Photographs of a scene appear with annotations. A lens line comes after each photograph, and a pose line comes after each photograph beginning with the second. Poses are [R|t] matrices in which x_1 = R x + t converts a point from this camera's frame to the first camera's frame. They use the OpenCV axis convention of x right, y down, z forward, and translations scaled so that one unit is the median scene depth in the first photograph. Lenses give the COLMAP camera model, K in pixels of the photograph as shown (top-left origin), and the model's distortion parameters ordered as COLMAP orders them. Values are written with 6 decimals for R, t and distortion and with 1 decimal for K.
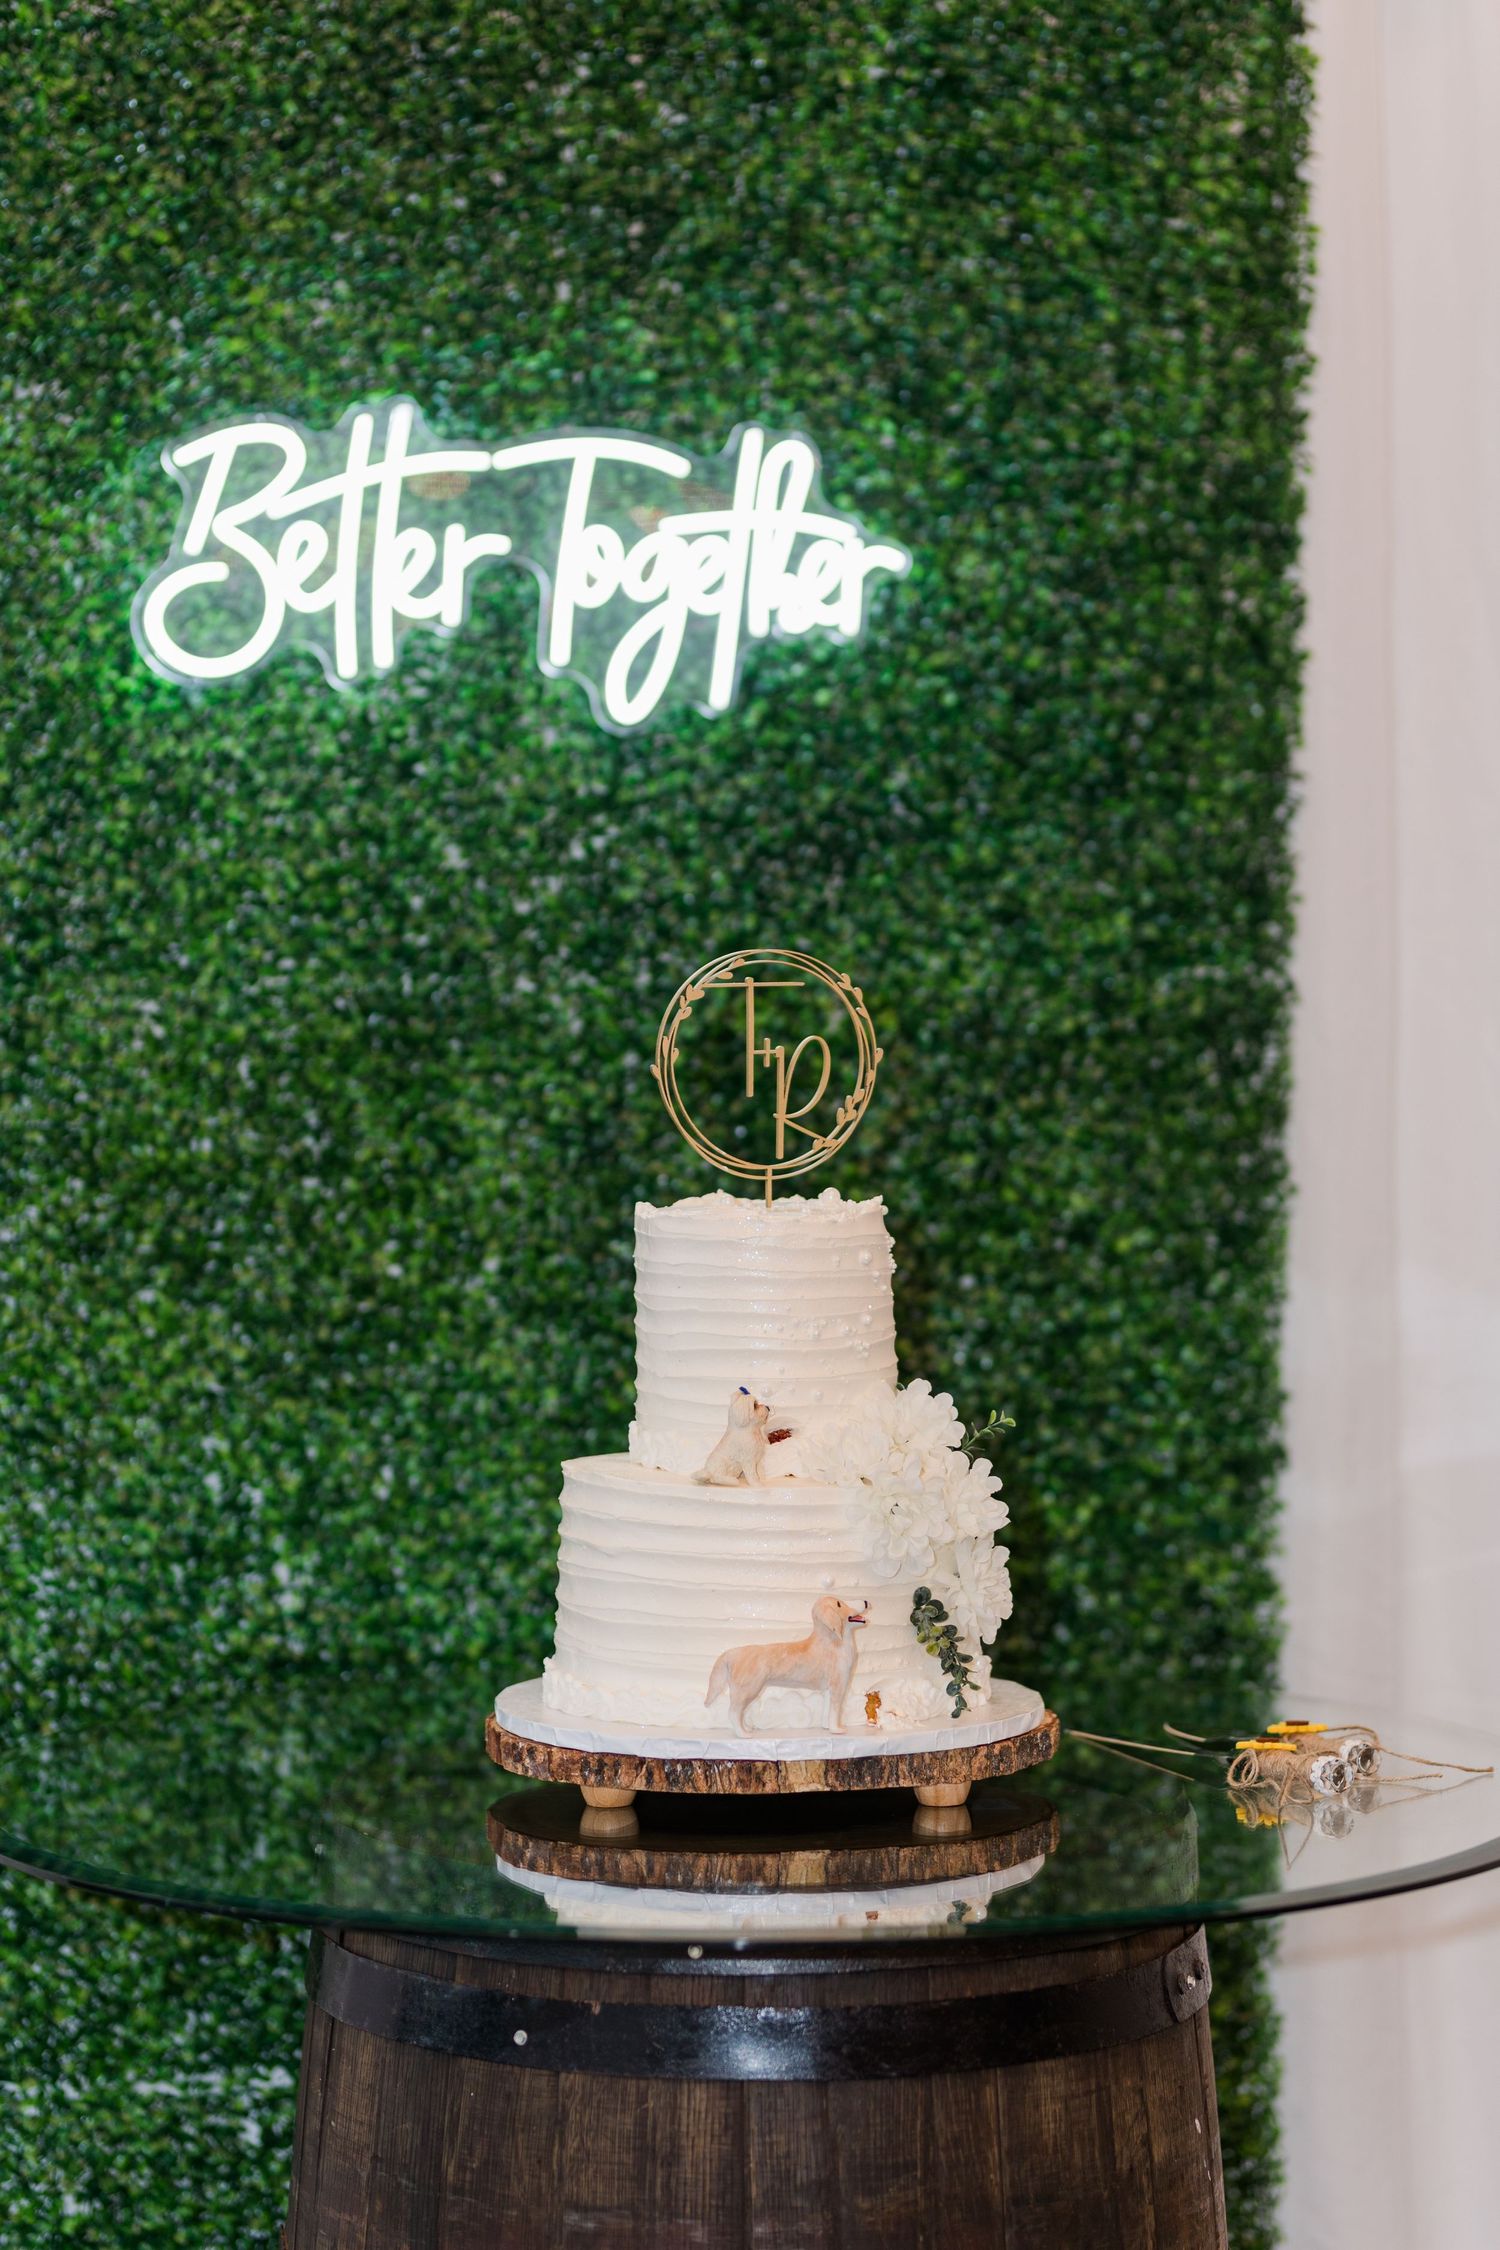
lens RADIAL K [[5396.4, 0, 748.2], [0, 5396.4, 1124.2], [0, 0, 1]] dist [-0.105736, 0.000000]
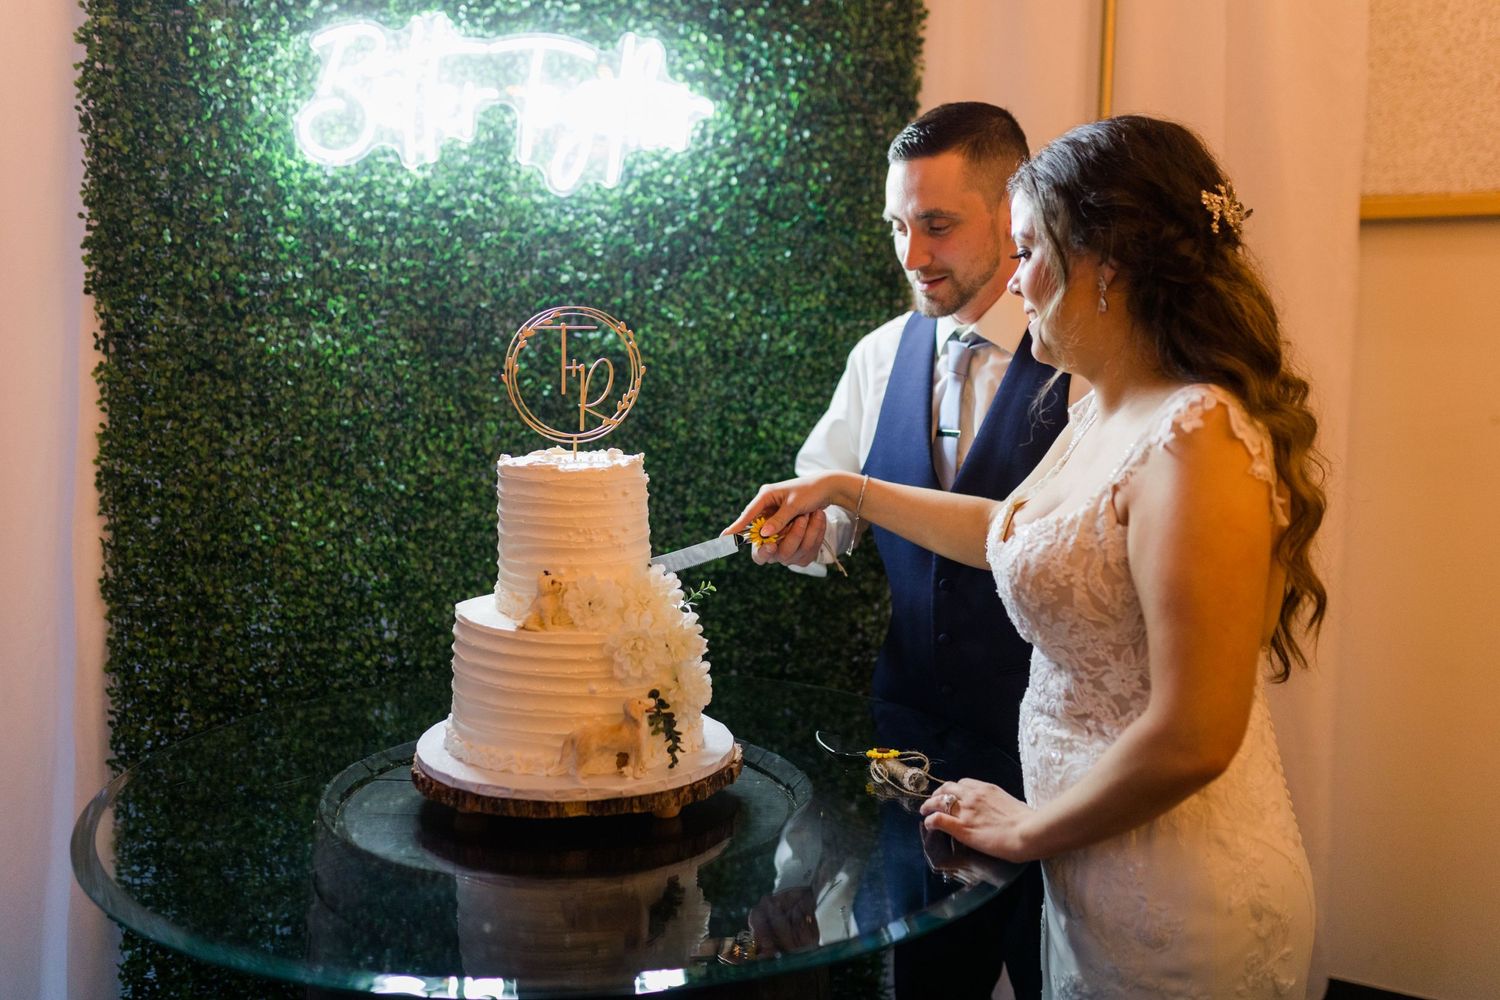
lens RADIAL K [[1467.7, 0, 754.7], [0, 1467.7, 503.0], [0, 0, 1]] dist [-0.019001, 0.000000]
pose [[0.999247, 0.018028, -0.034370, 0.067403], [-0.014681, 0.995345, 0.095252, -0.013842], [0.035927, -0.094676, 0.994860, 0.474113]]
